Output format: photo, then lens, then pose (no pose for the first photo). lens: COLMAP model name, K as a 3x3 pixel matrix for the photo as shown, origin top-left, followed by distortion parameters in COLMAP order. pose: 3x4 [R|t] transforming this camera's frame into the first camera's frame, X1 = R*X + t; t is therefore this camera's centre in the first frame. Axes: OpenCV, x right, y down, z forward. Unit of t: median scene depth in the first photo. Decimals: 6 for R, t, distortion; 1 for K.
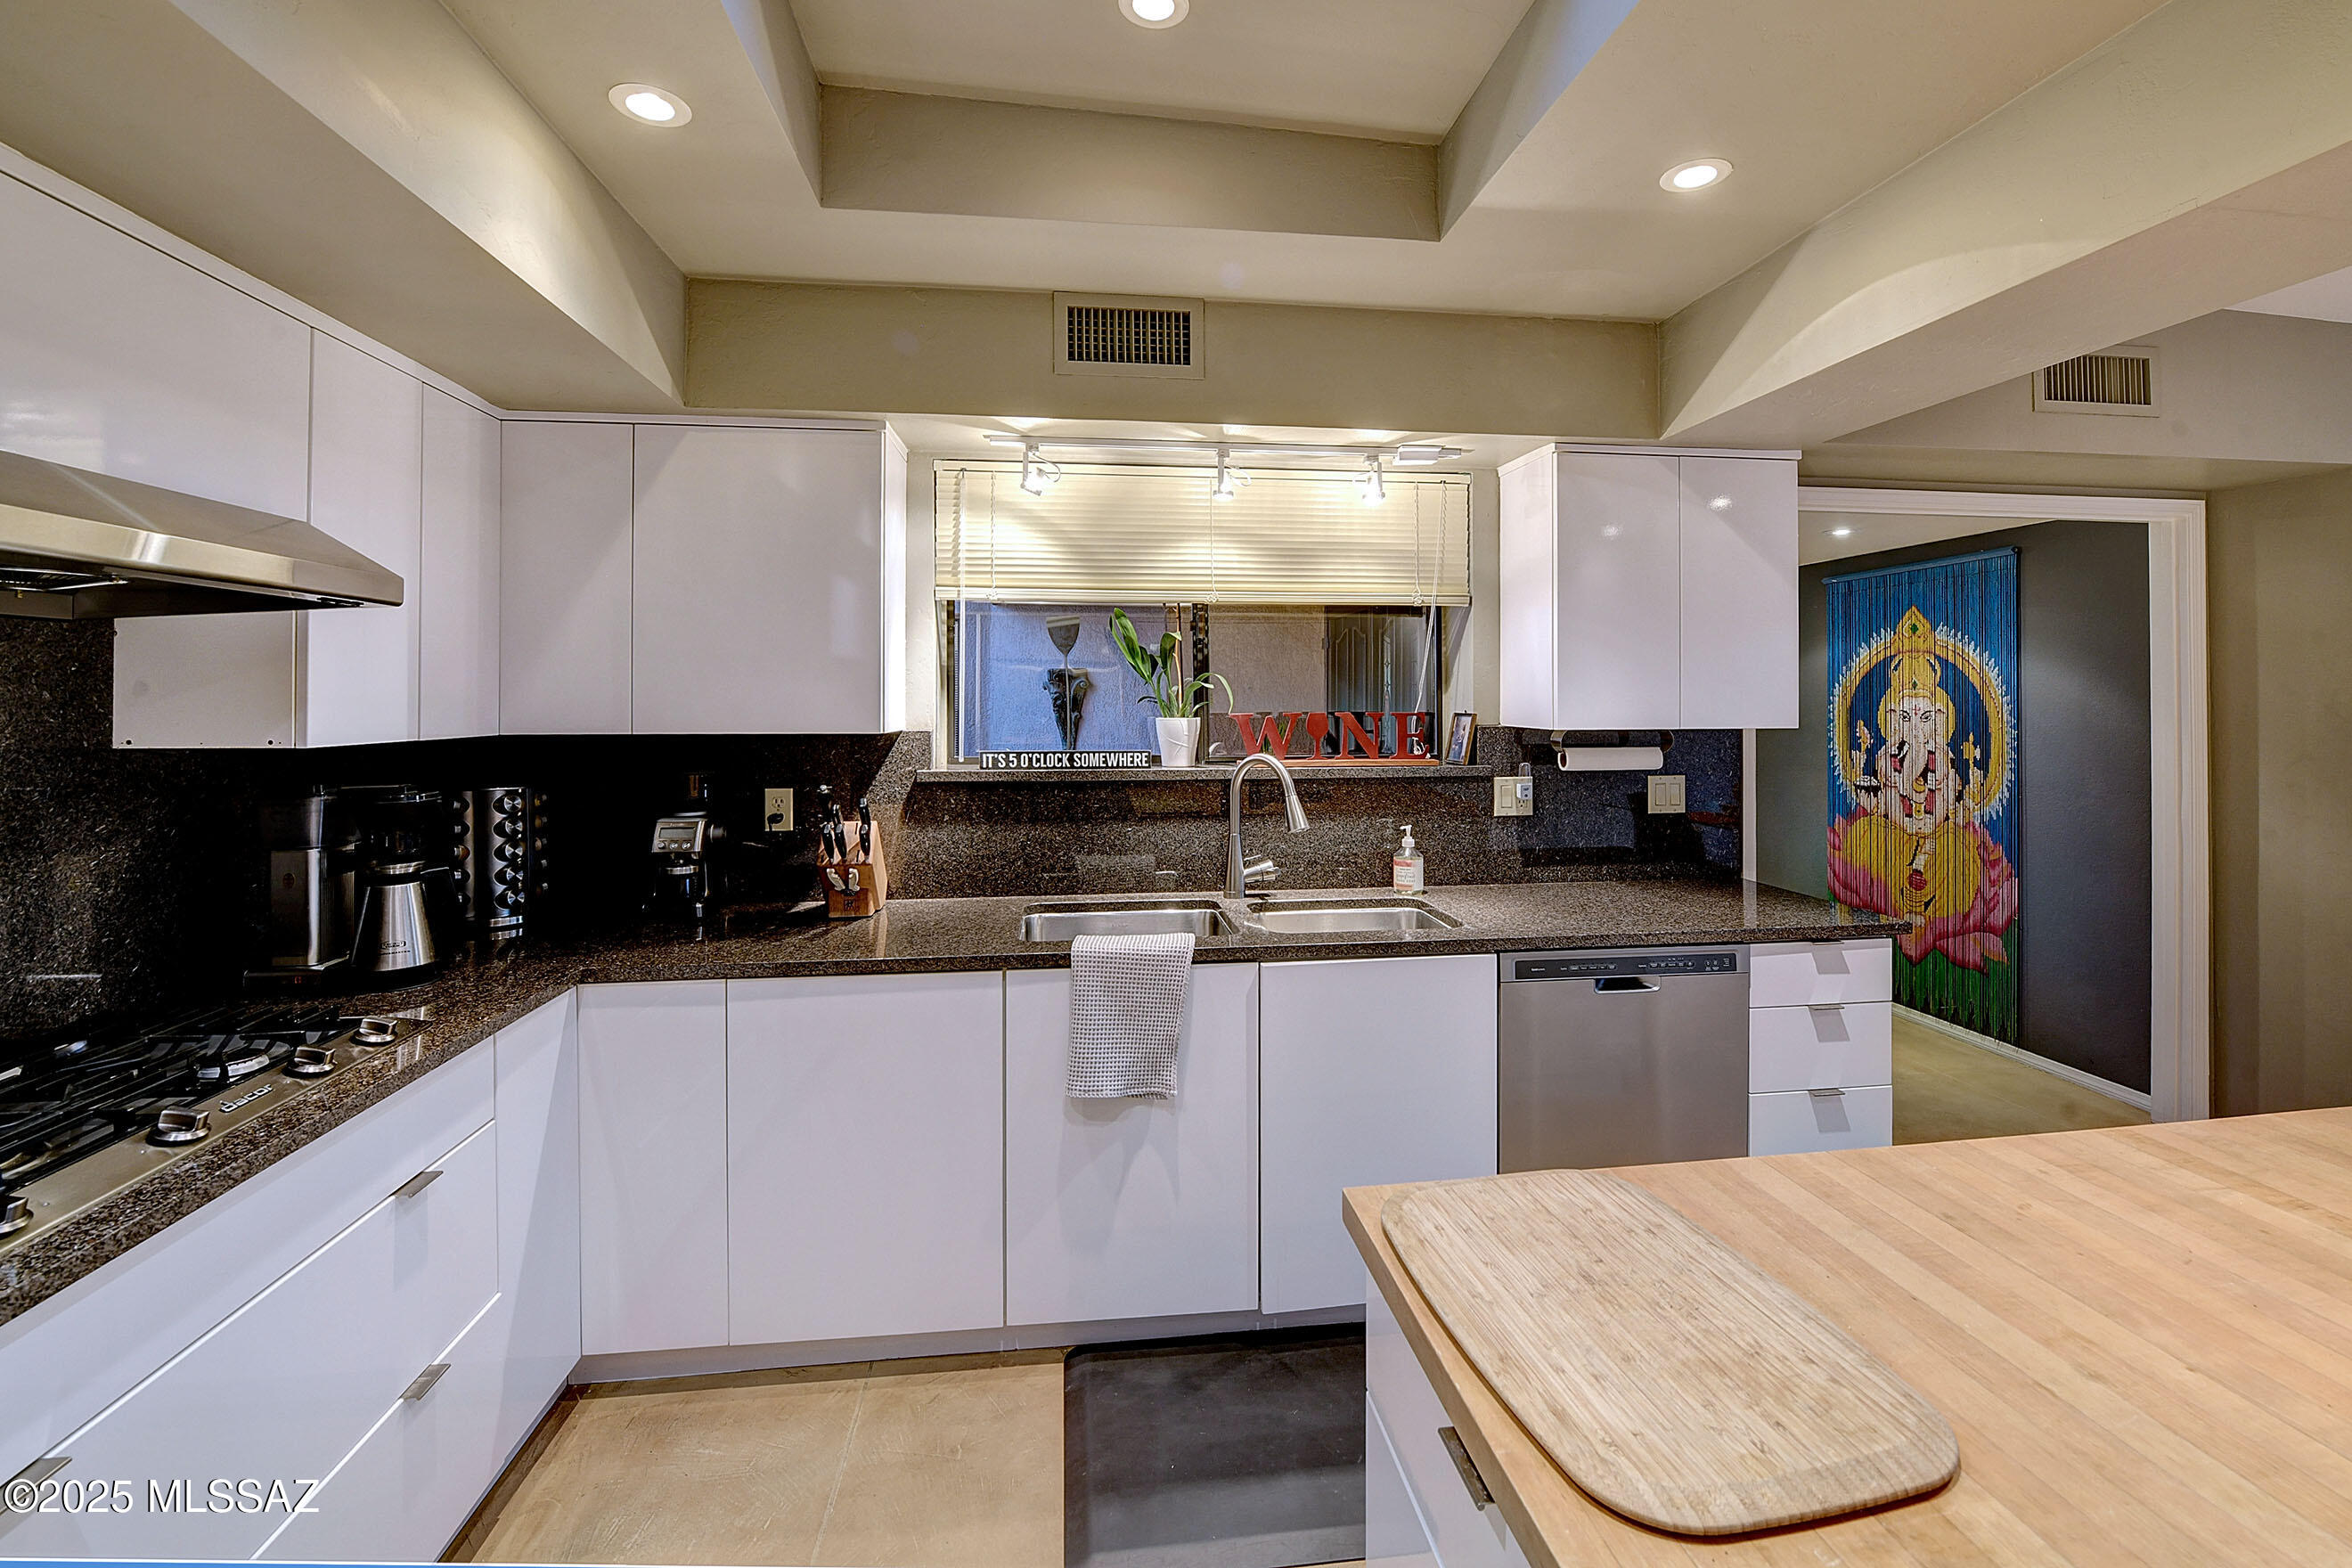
lens RADIAL K [[1120.3, 0, 1185.5], [0, 1120.3, 725.8], [0, 0, 1]] dist [-0.010905, -0.000259]
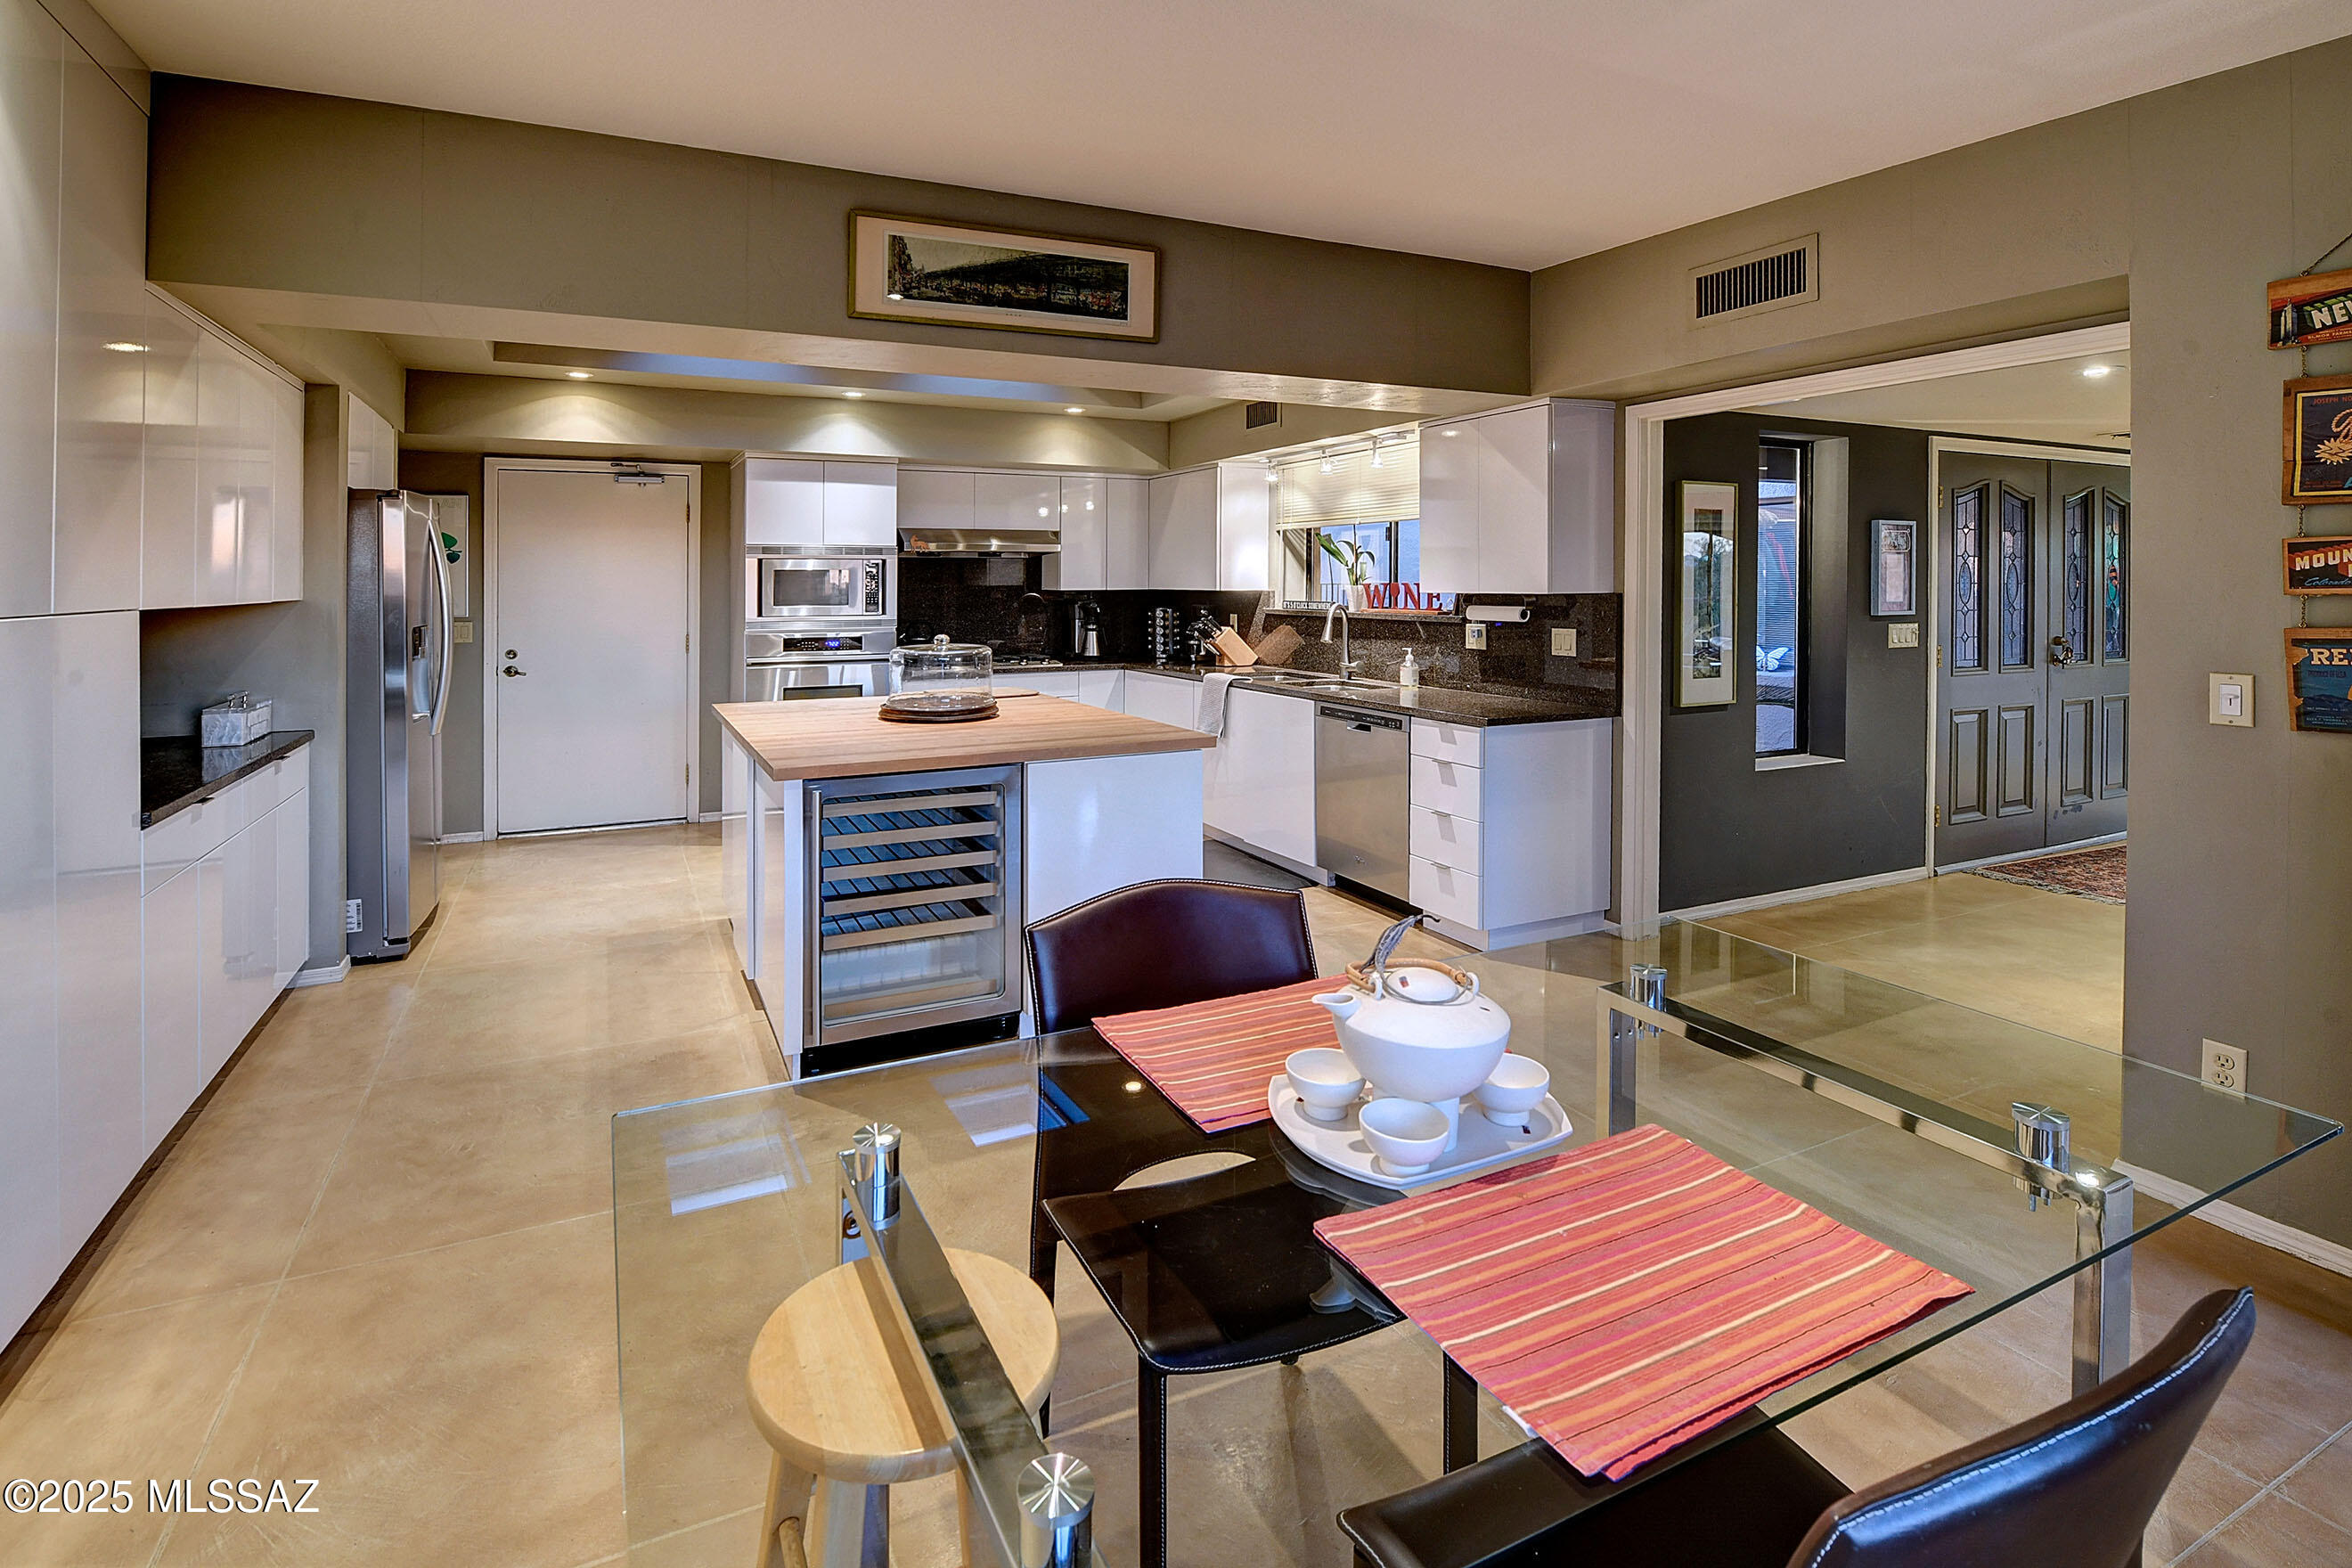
lens RADIAL K [[1120.3, 0, 1185.5], [0, 1120.3, 725.8], [0, 0, 1]] dist [-0.010905, -0.000259]
pose [[0.334803, 0.120509, -0.934551, 1.825771], [-0.021785, 0.992513, 0.120178, 0.007182], [0.942036, -0.019877, 0.334922, 0.079214]]
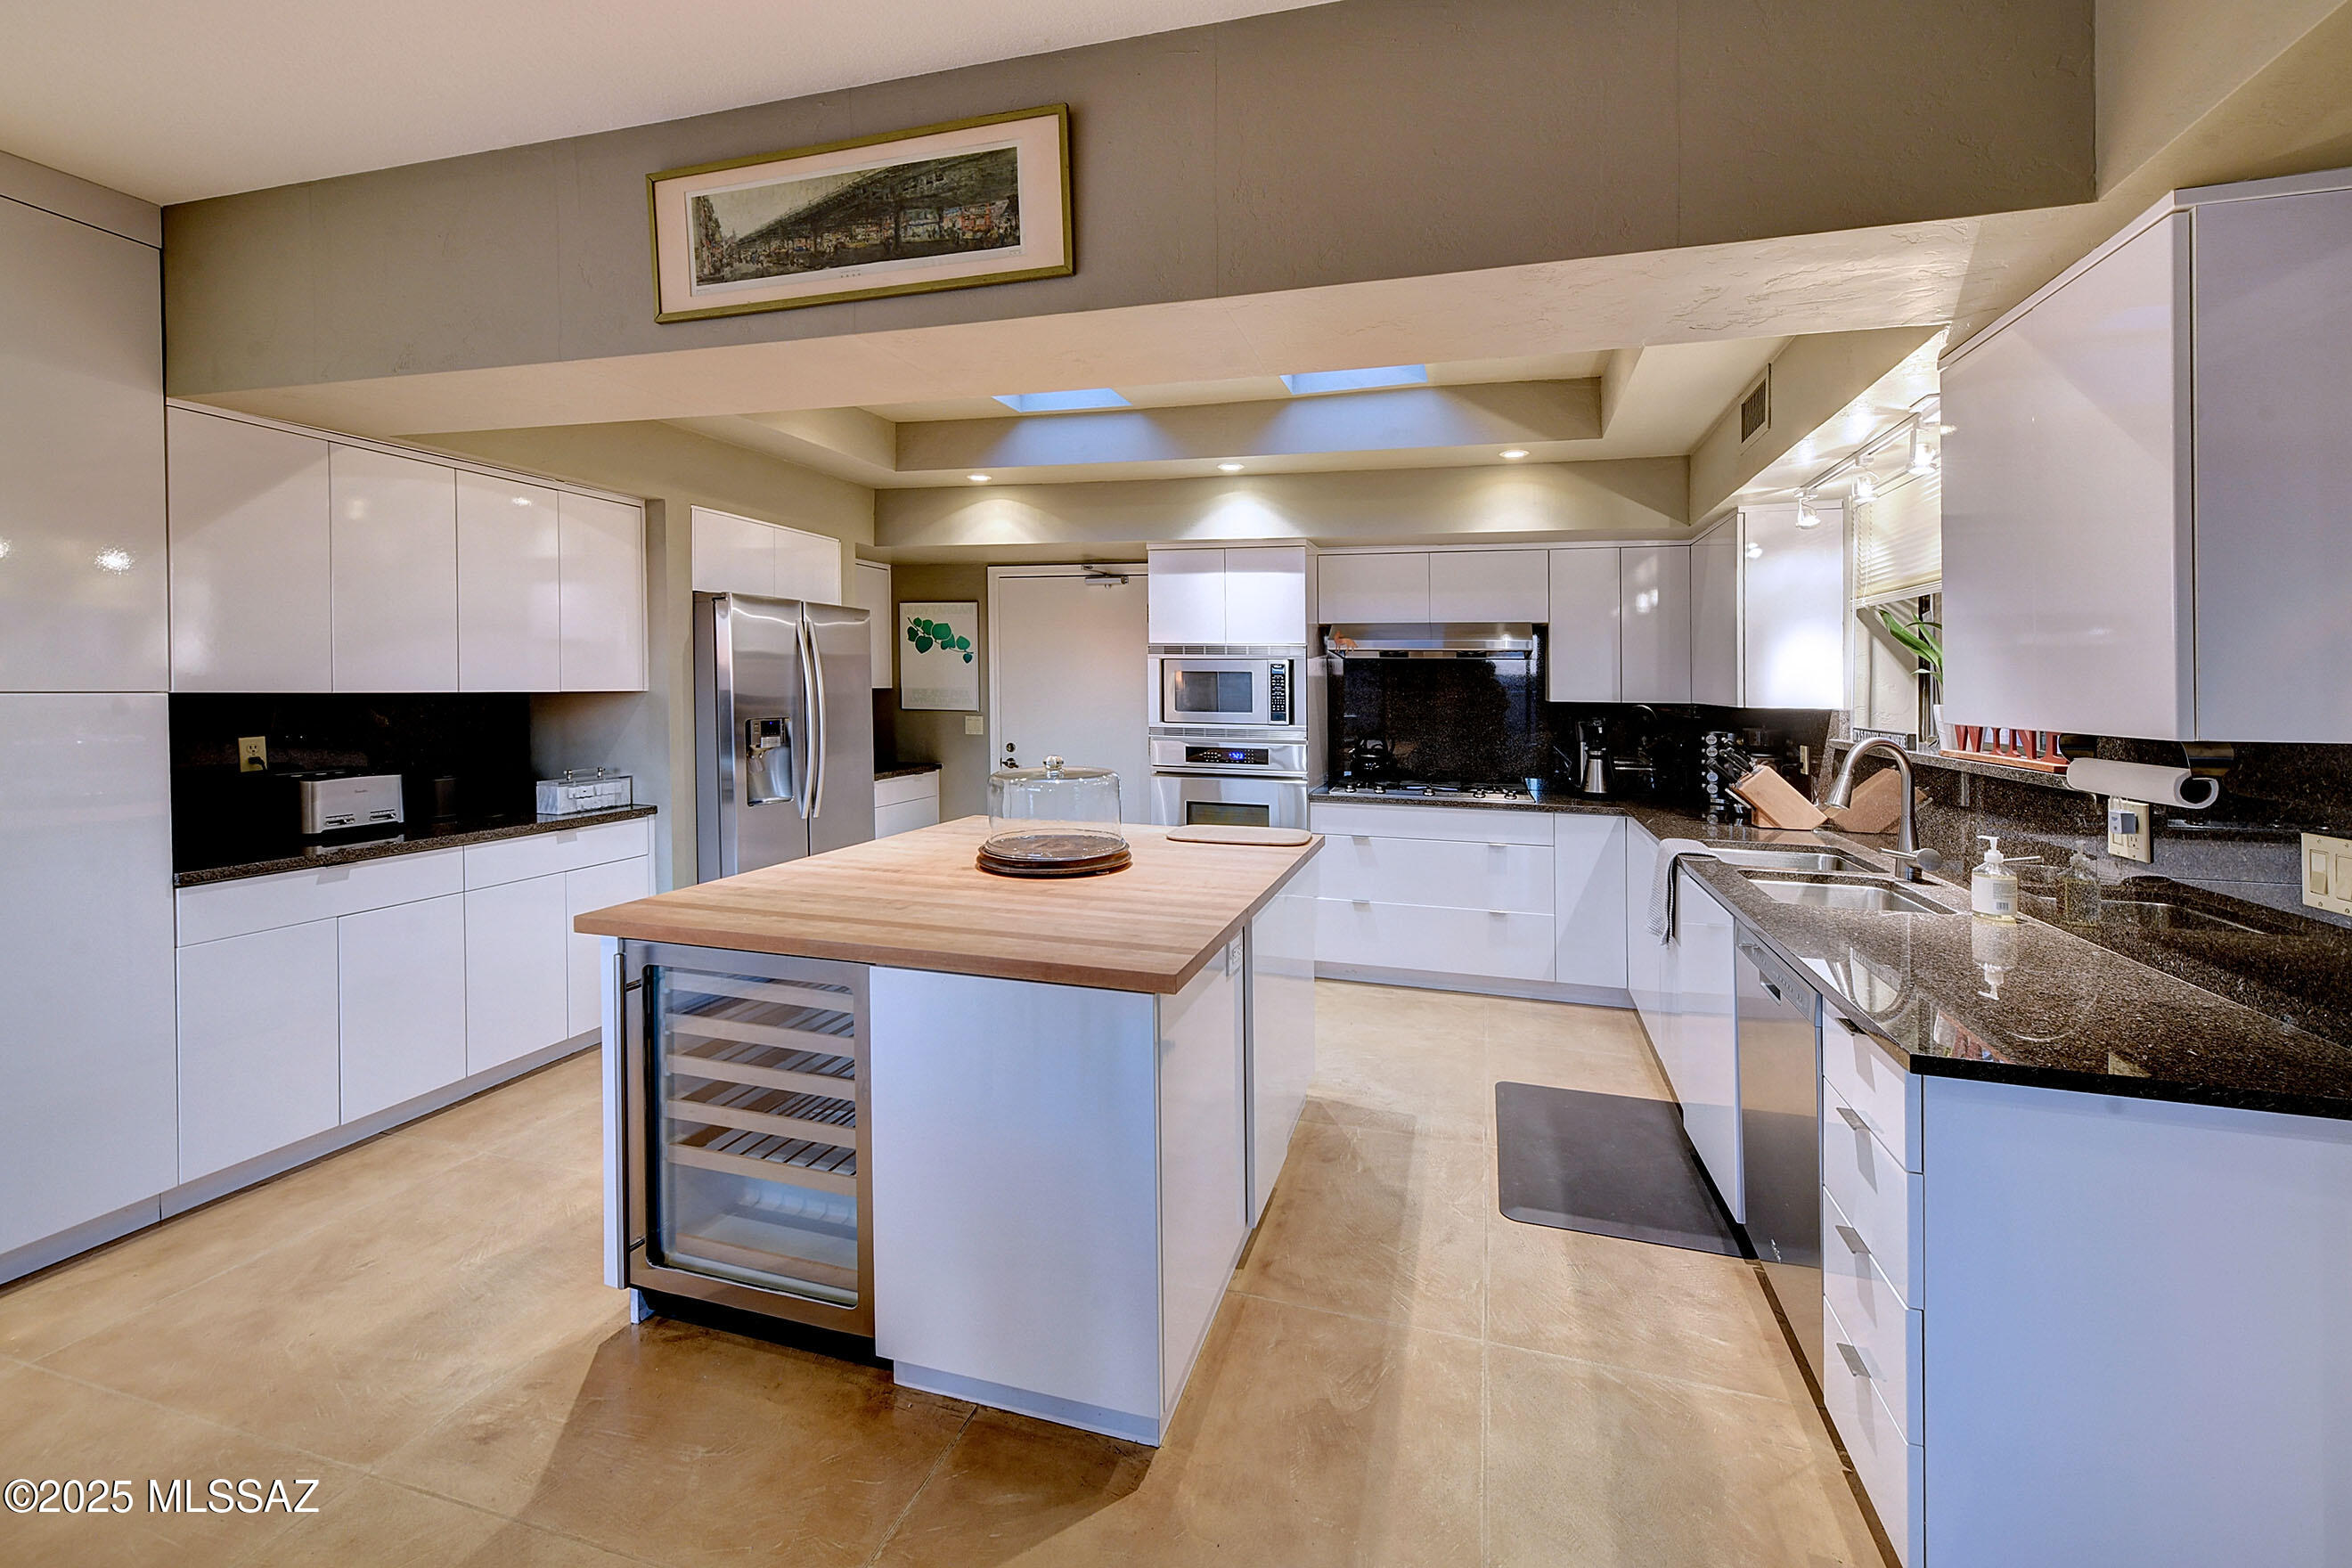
lens RADIAL K [[1067.6, 0, 1180.9], [0, 1067.6, 758.2], [0, 0, 1]] dist [0.014495, -0.000114]
pose [[-0.397627, 0.059644, -0.915607, 1.249058], [-0.037212, 0.996016, 0.081042, -0.014244], [0.916792, 0.066296, -0.393823, 0.787074]]
